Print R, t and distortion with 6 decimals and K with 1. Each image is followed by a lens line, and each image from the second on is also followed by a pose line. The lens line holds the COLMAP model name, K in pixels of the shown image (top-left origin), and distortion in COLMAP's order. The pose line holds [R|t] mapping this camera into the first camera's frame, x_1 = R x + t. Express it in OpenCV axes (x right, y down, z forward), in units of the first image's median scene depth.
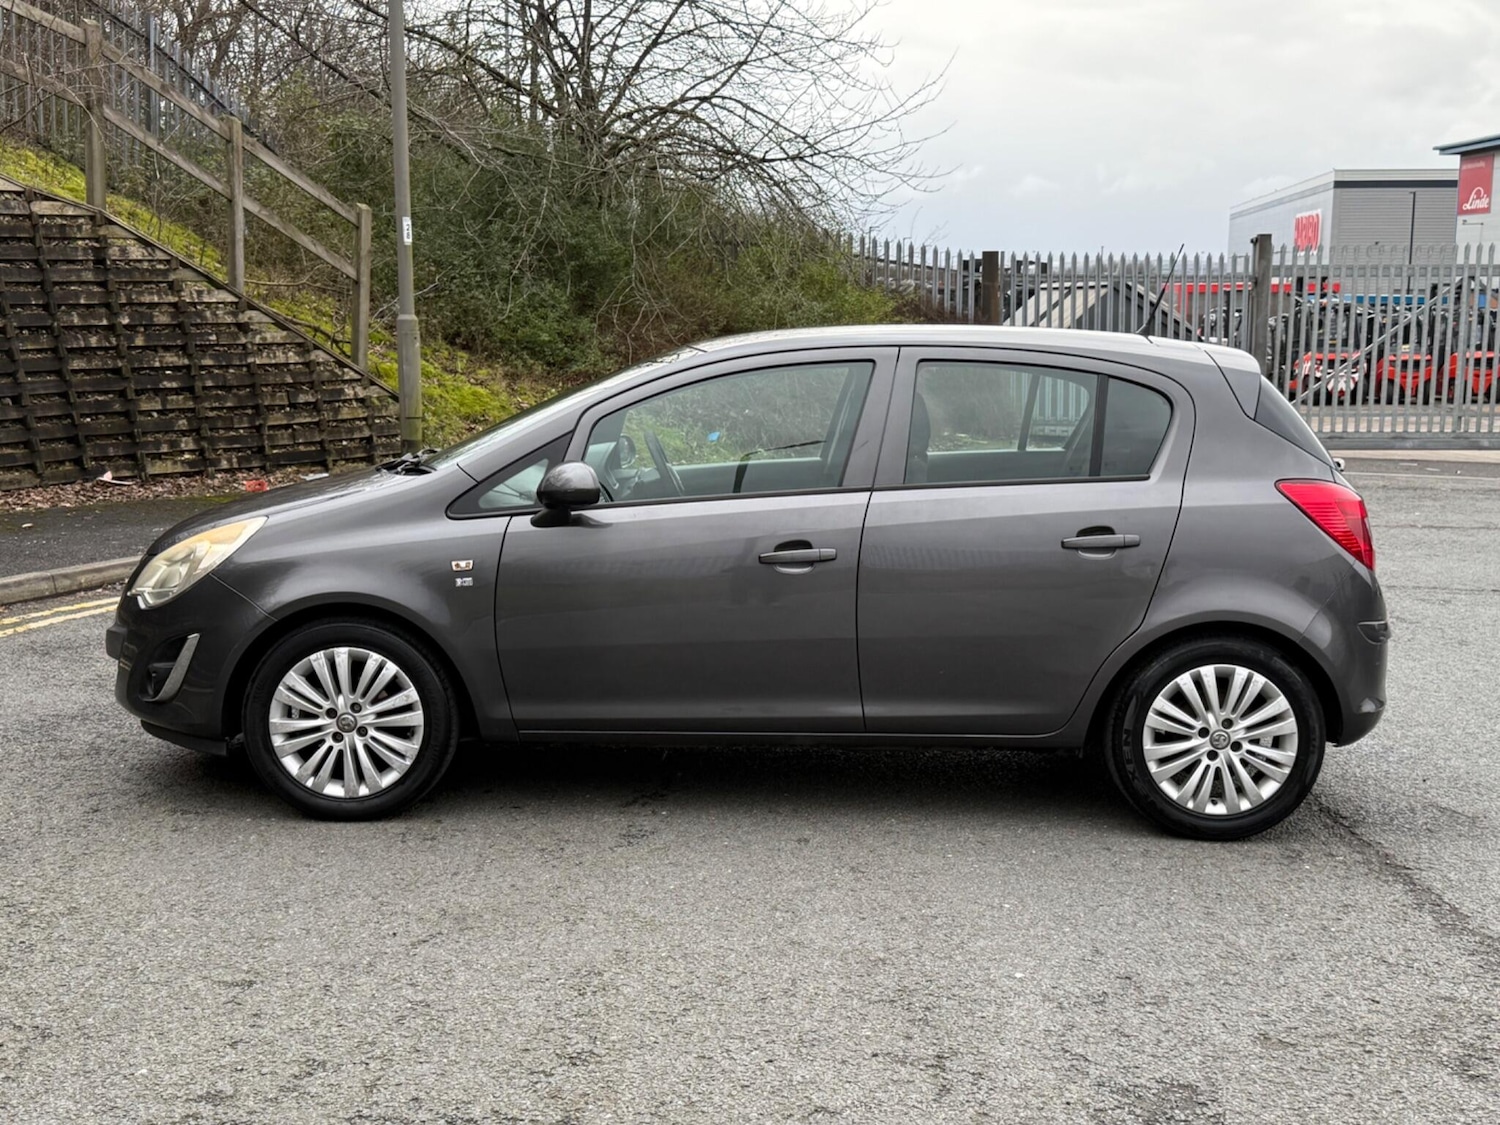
lens RADIAL K [[1799.9, 0, 759.7], [0, 1799.9, 563.9], [0, 0, 1]] dist [0.219729, -0.529566]
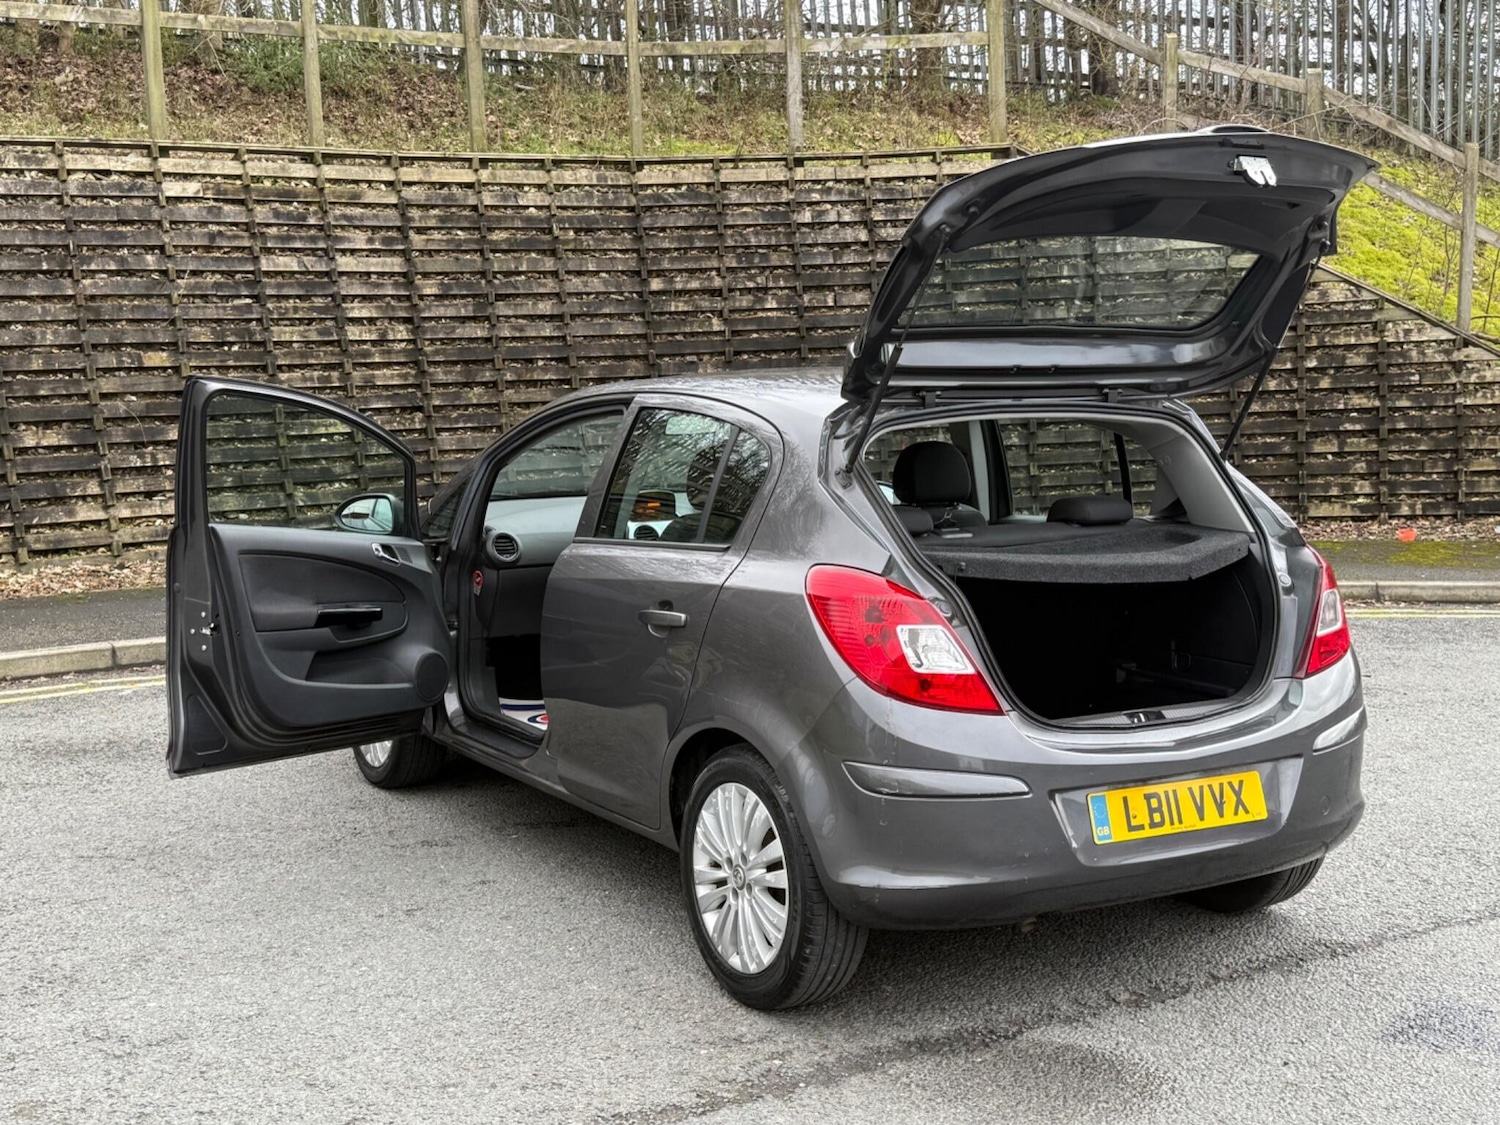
lens RADIAL K [[1799.9, 0, 759.7], [0, 1799.9, 563.9], [0, 0, 1]] dist [0.219729, -0.529566]
pose [[0.525941, 0.074740, -0.847231, 0.346089], [-0.091379, 0.995331, 0.031079, -0.025930], [0.845598, 0.061074, 0.530315, 0.212183]]
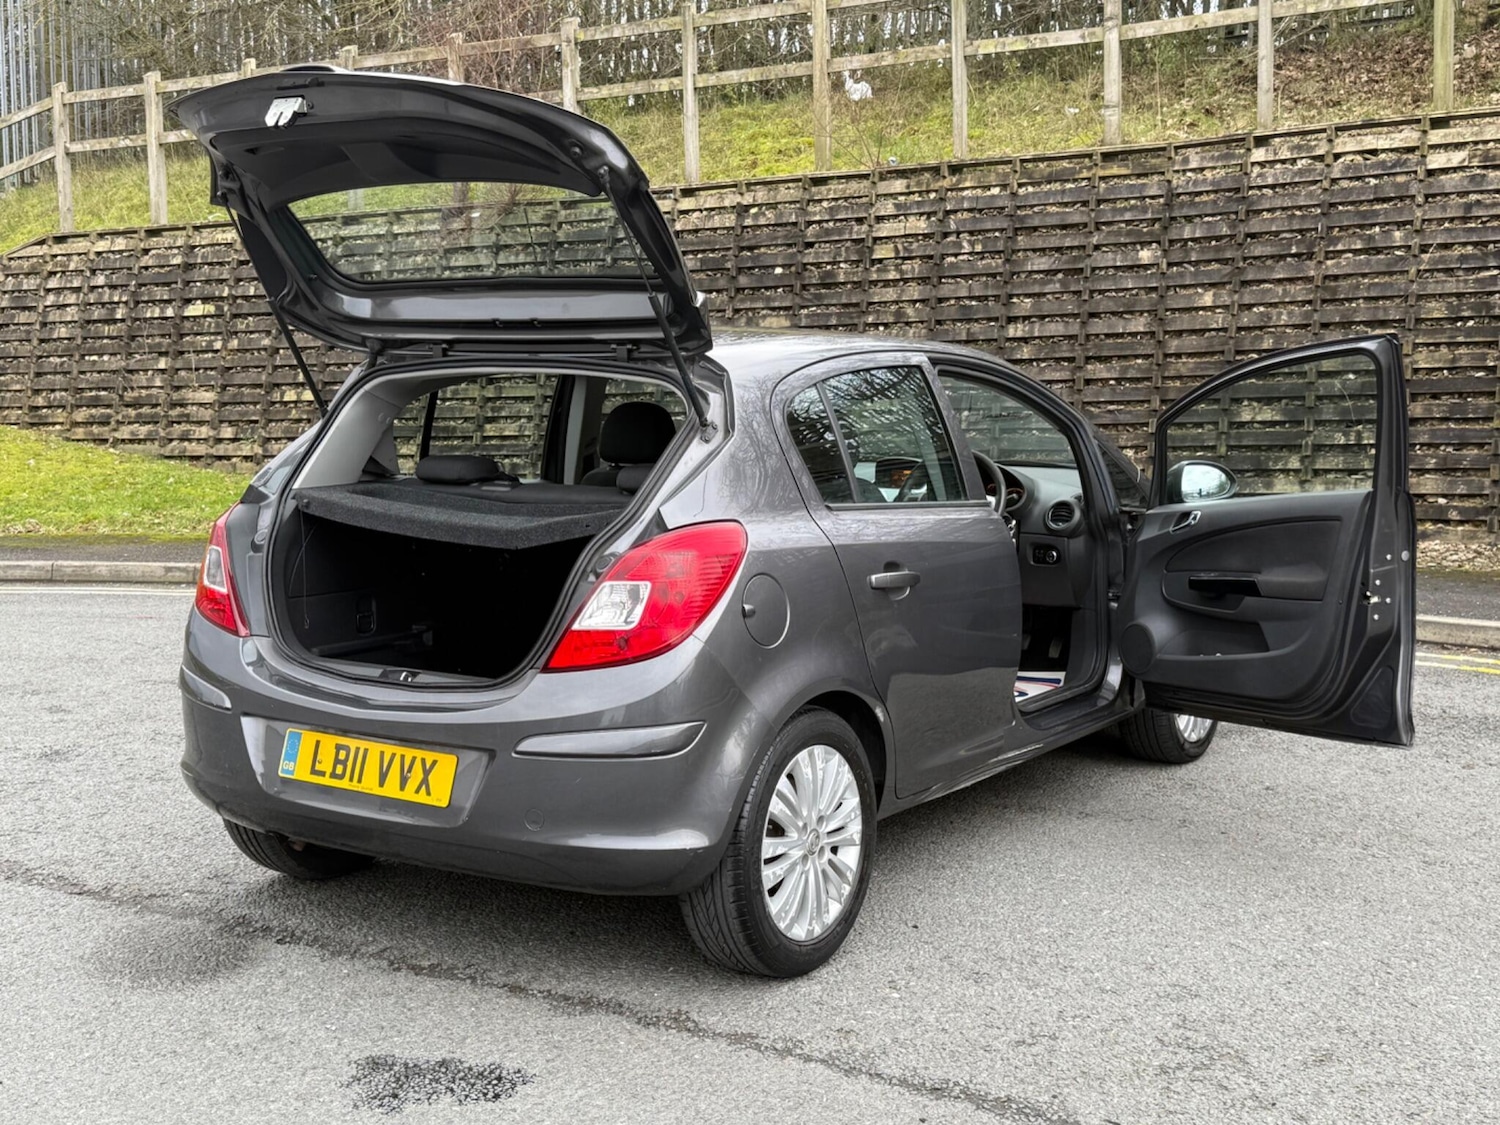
lens RADIAL K [[1799.9, 0, 759.7], [0, 1799.9, 563.9], [0, 0, 1]] dist [0.219729, -0.529566]
pose [[-0.538635, 0.077019, -0.839012, 0.340665], [-0.109918, 0.980879, 0.160608, -0.069596], [0.835339, 0.178731, -0.519870, 0.634760]]
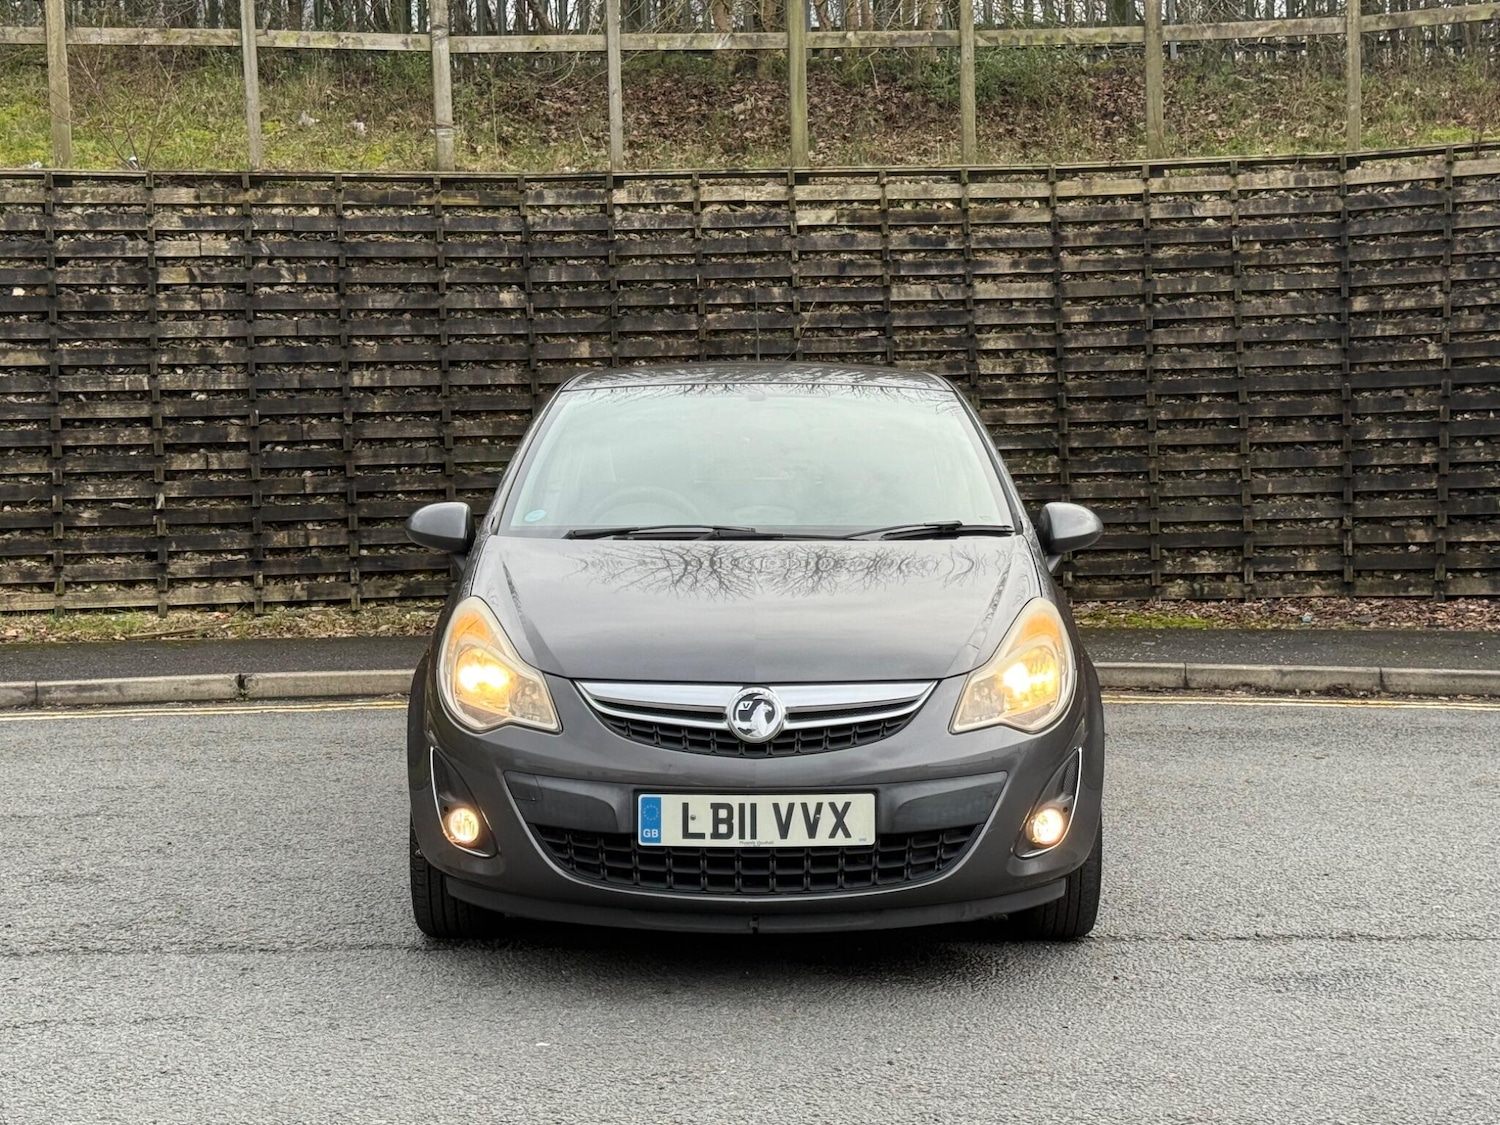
lens RADIAL K [[2494.1, 0, 759.8], [0, 2494.1, 562.5], [0, 0, 1]] dist [0.176566, -0.258358]
pose [[0.073311, 0.029875, -0.996862, 0.566741], [-0.124306, 0.992030, 0.020588, -0.017549], [0.989532, 0.122407, 0.076441, 0.338632]]
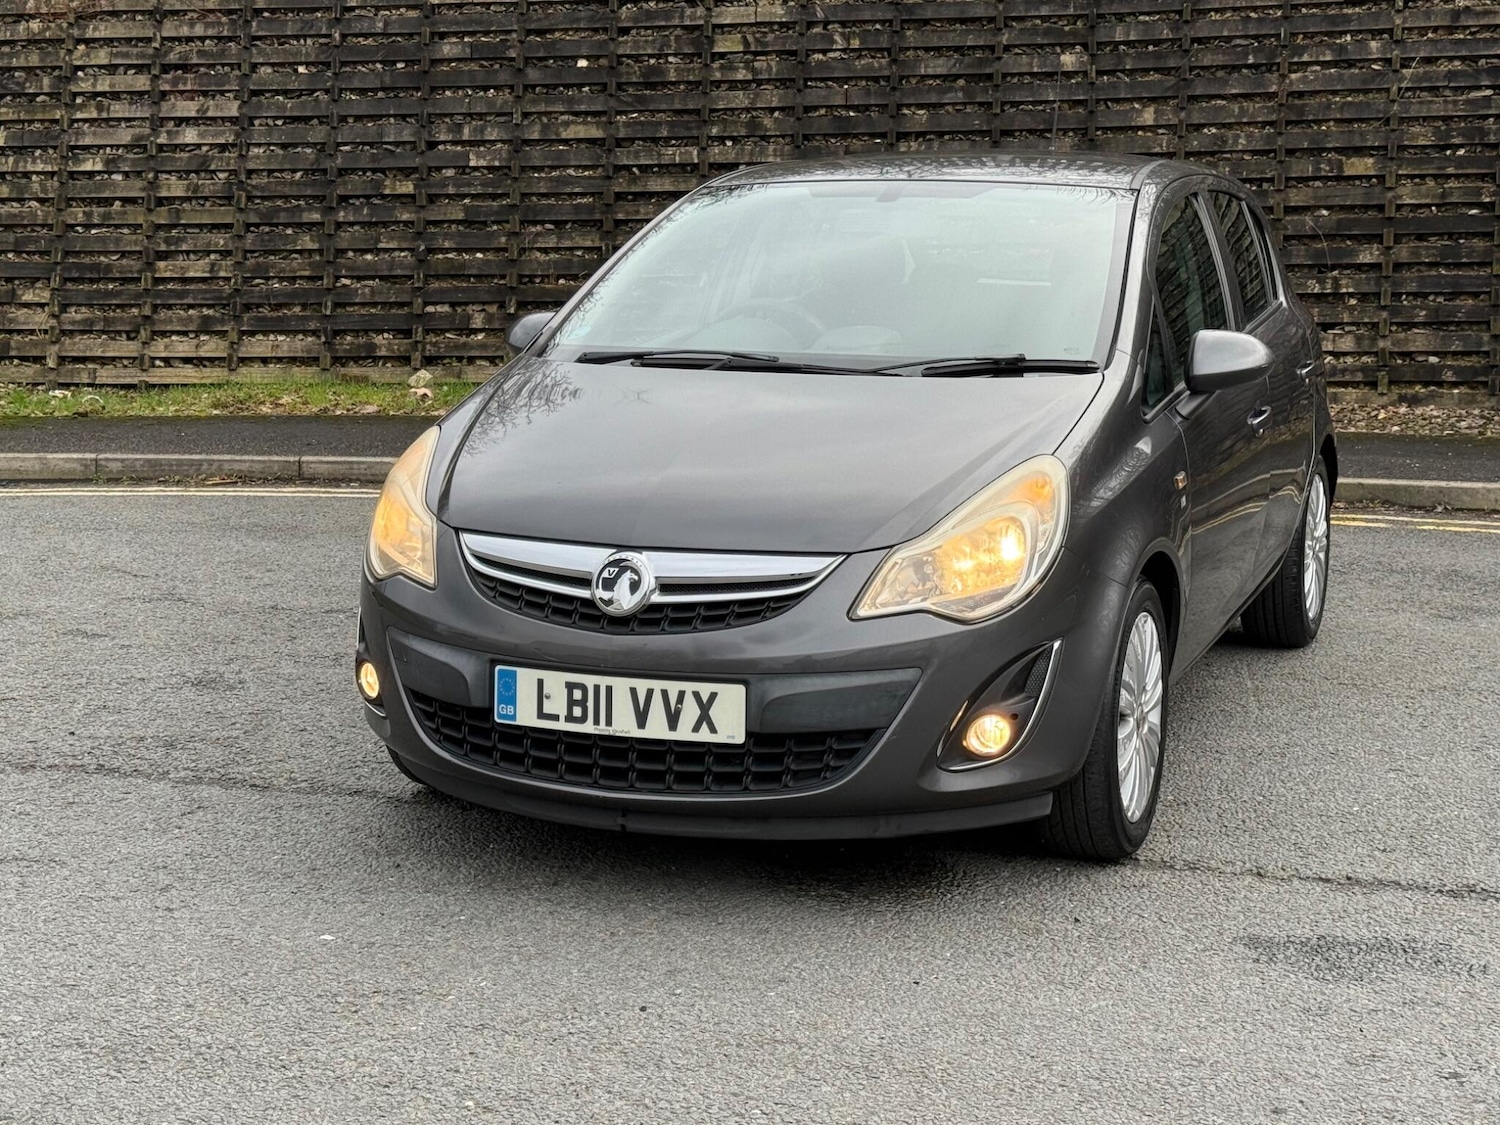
lens RADIAL K [[2482.4, 0, 750.1], [0, 2482.4, 570.0], [0, 0, 1]] dist [0.177585, -0.267540]
pose [[-0.285878, 0.123631, -0.950257, 0.490365], [-0.134445, 0.976660, 0.167513, -0.046819], [0.948788, 0.175646, -0.262584, 0.477980]]
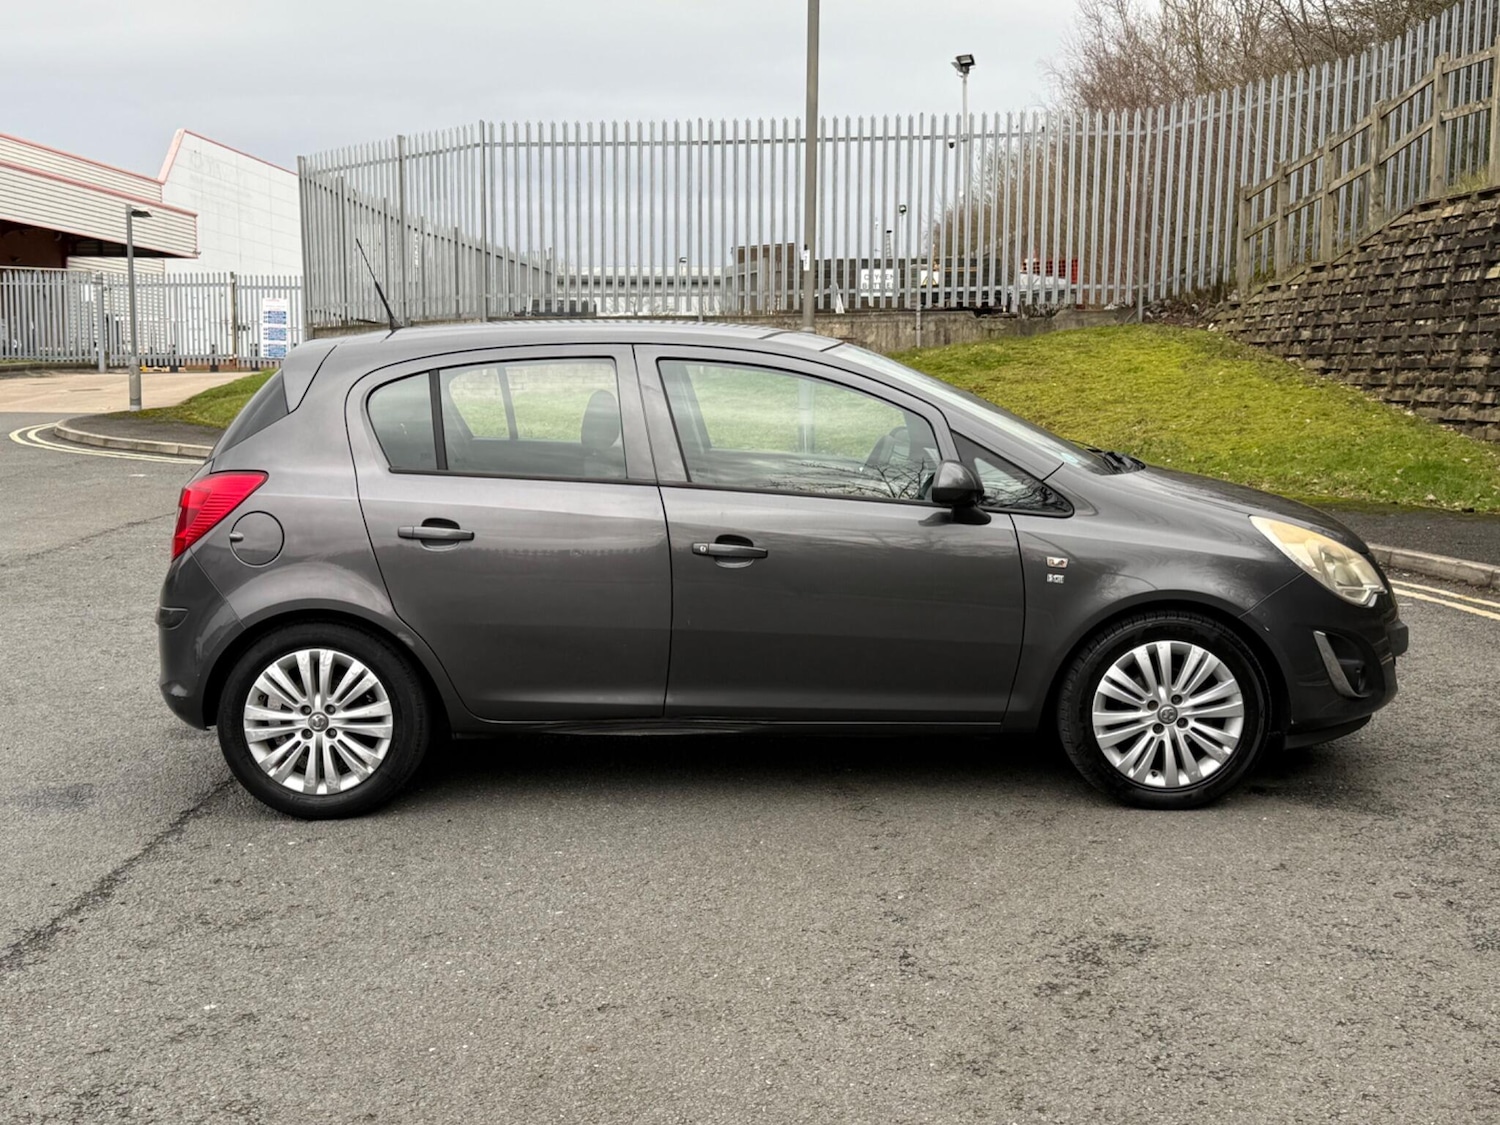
lens RADIAL K [[1799.9, 0, 759.7], [0, 1799.9, 563.9], [0, 0, 1]] dist [0.219729, -0.529566]
pose [[-0.999942, -0.010036, 0.004004, -0.003606], [-0.008720, 0.968354, 0.249427, -0.107910], [-0.006381, 0.249378, -0.968385, 0.862728]]
